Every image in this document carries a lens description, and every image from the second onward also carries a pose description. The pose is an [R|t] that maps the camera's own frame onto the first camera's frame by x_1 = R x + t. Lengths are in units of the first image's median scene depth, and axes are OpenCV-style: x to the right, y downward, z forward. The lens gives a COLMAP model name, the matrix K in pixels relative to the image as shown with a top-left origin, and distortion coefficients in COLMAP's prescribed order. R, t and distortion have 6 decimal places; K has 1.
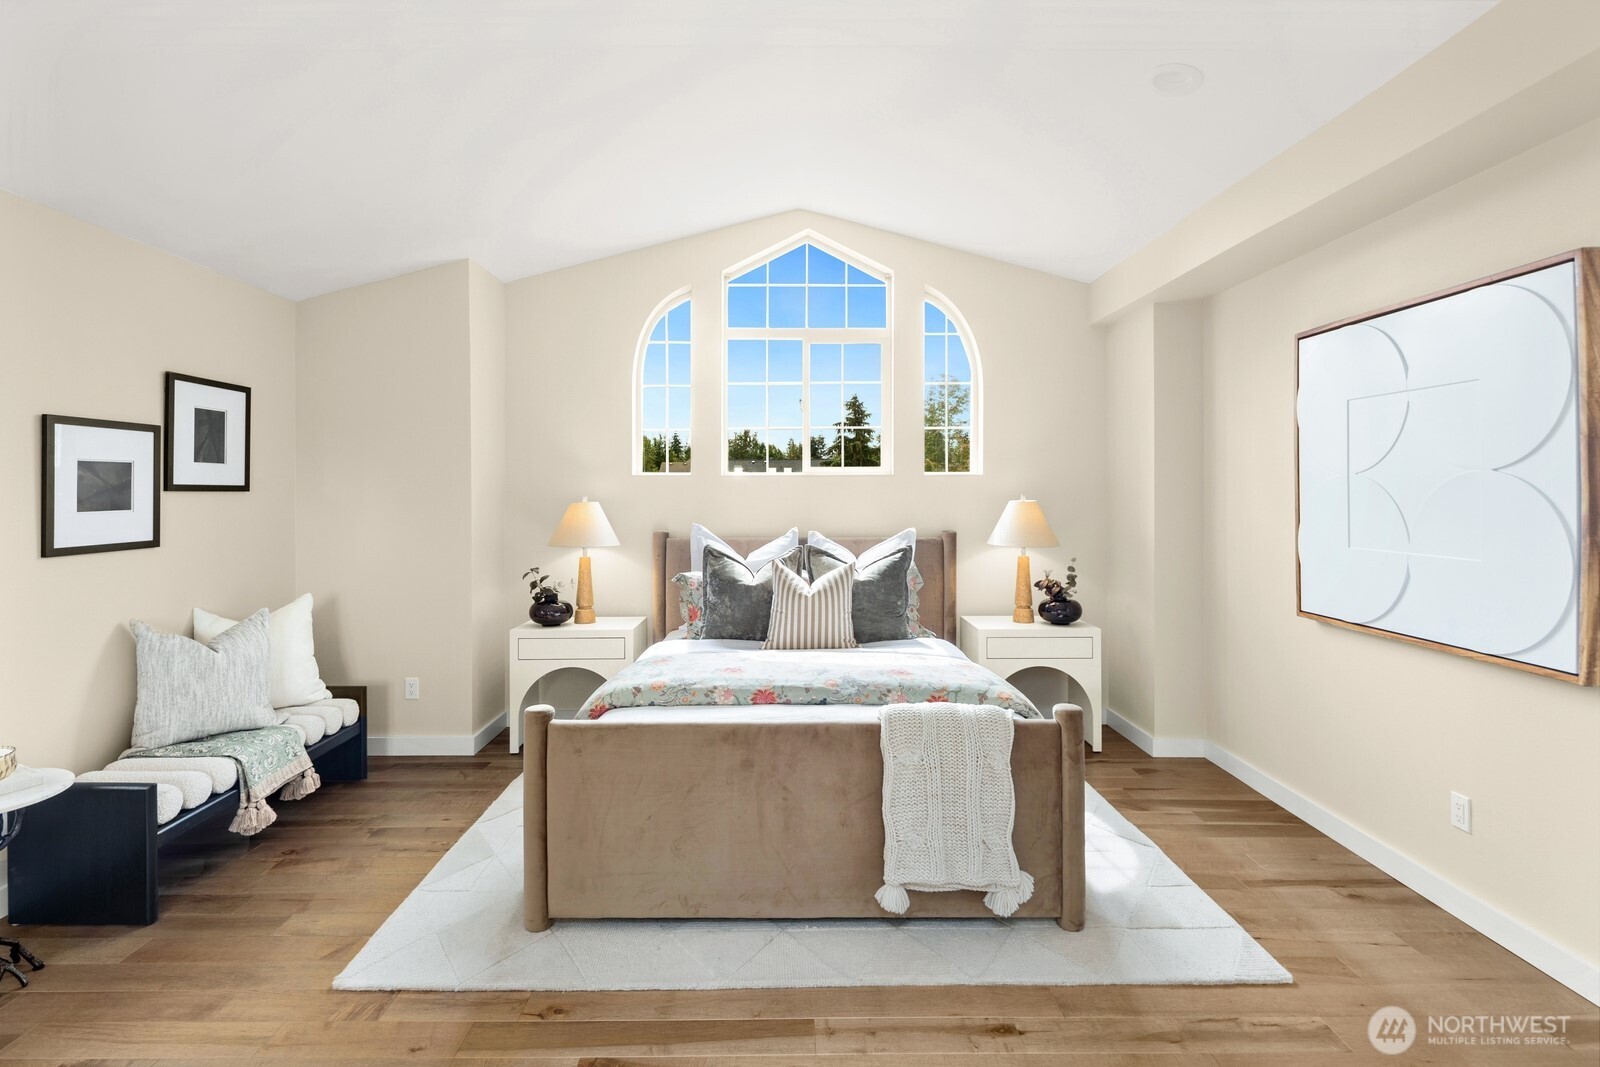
lens RADIAL K [[782.1, 0, 794.6], [0, 782.1, 490.0], [0, 0, 1]] dist [-0.000745, -0.000095]
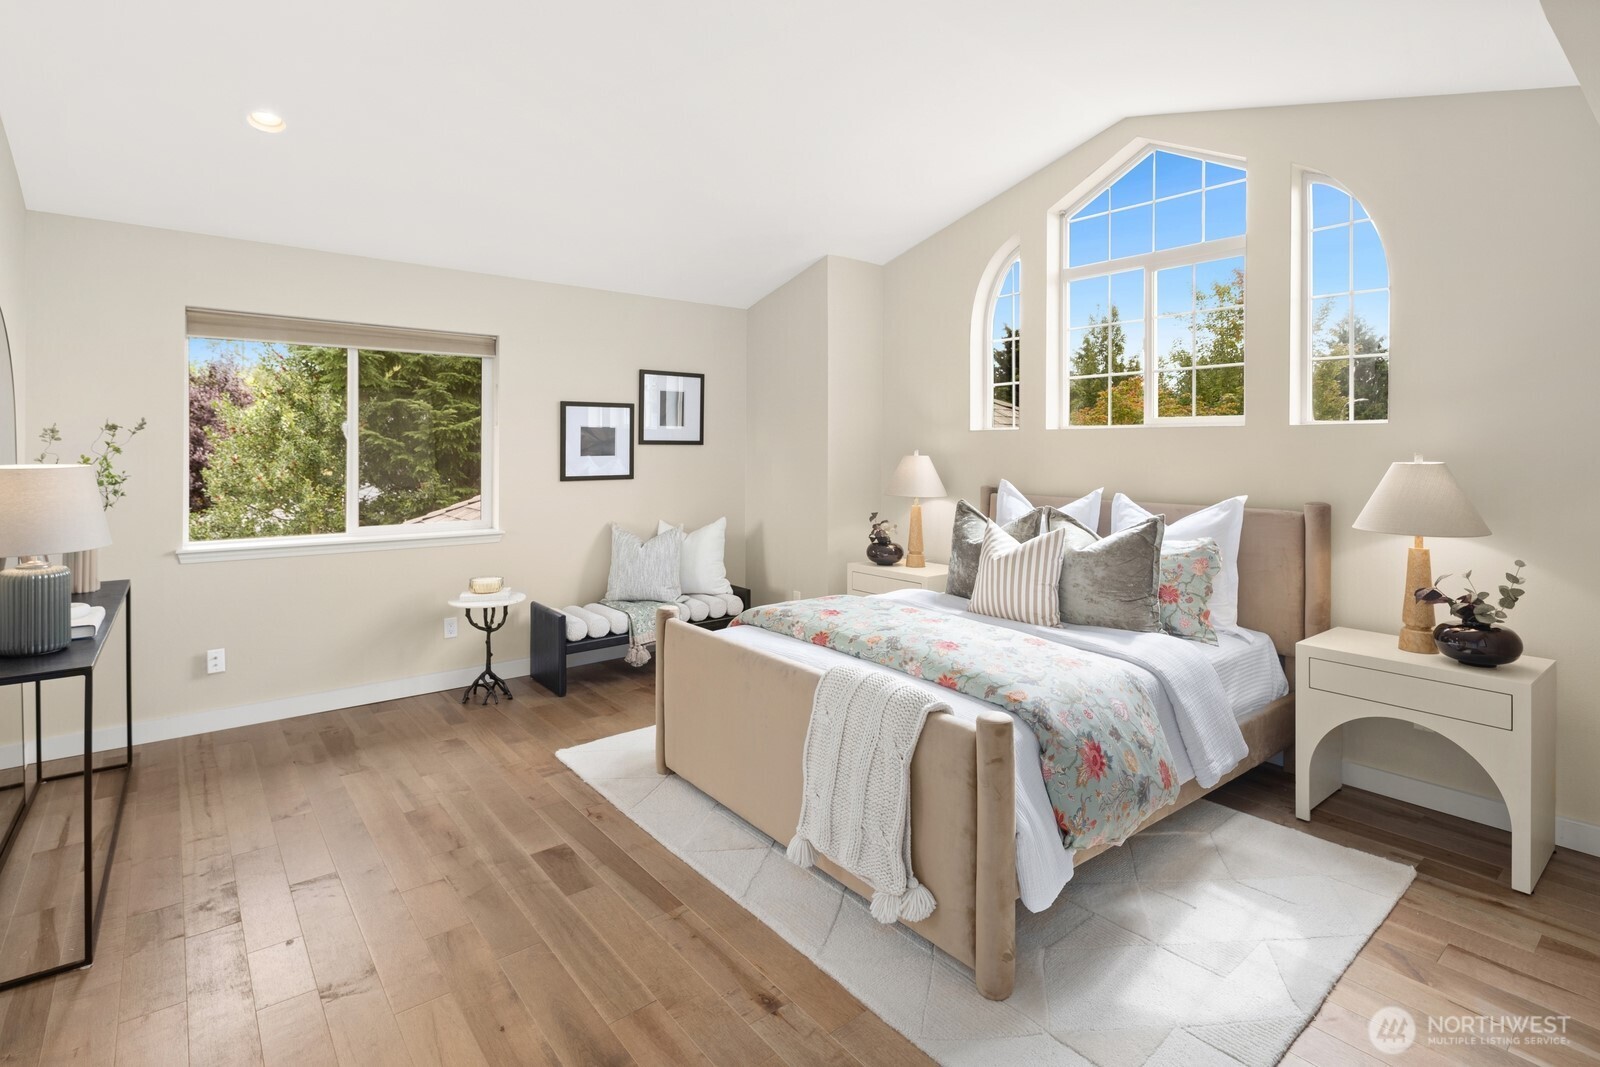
lens RADIAL K [[778.2, 0, 794.7], [0, 778.2, 447.4], [0, 0, 1]] dist [0.002248, 0.000074]
pose [[0.621095, 0.005544, -0.783716, 0.635059], [-0.003053, 0.999985, 0.004654, -0.000724], [0.783730, -0.000498, 0.621102, 0.260171]]
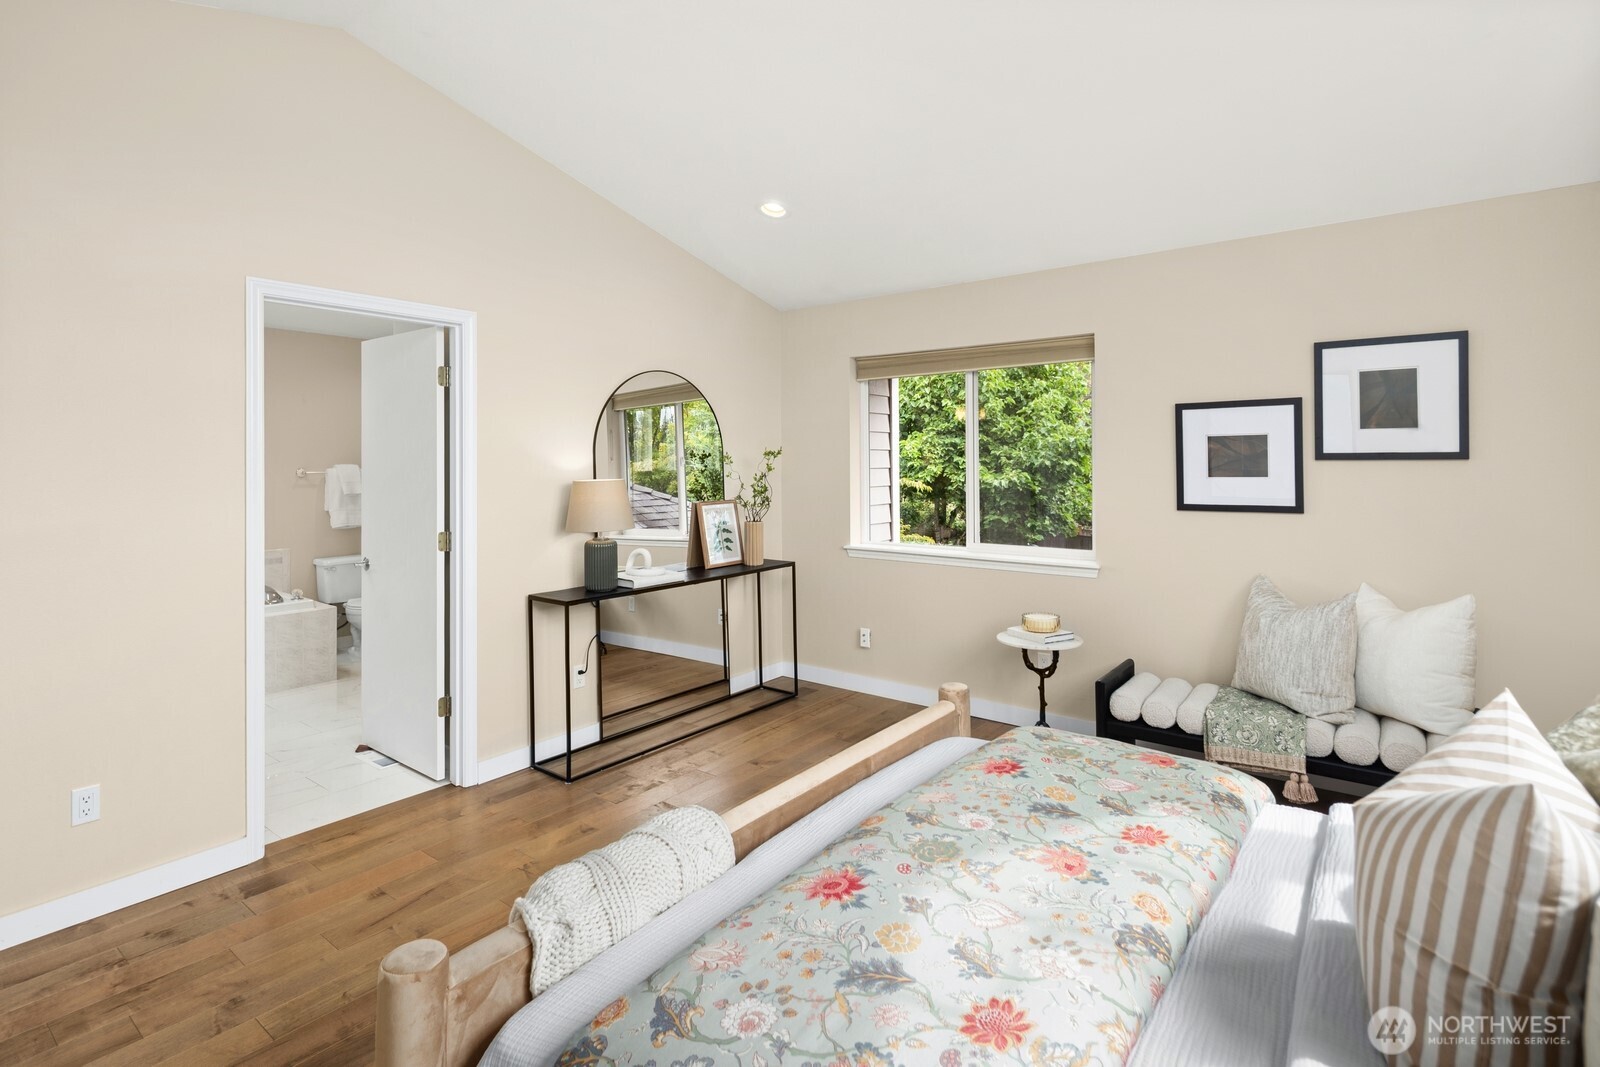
lens RADIAL K [[789.1, 0, 795.1], [0, 789.1, 452.3], [0, 0, 1]] dist [-0.000128, -0.000318]
pose [[-0.617985, -0.004129, -0.786179, 0.429939], [0.008716, 0.999889, -0.012102, -0.001815], [0.786142, -0.014331, -0.617880, 1.097154]]
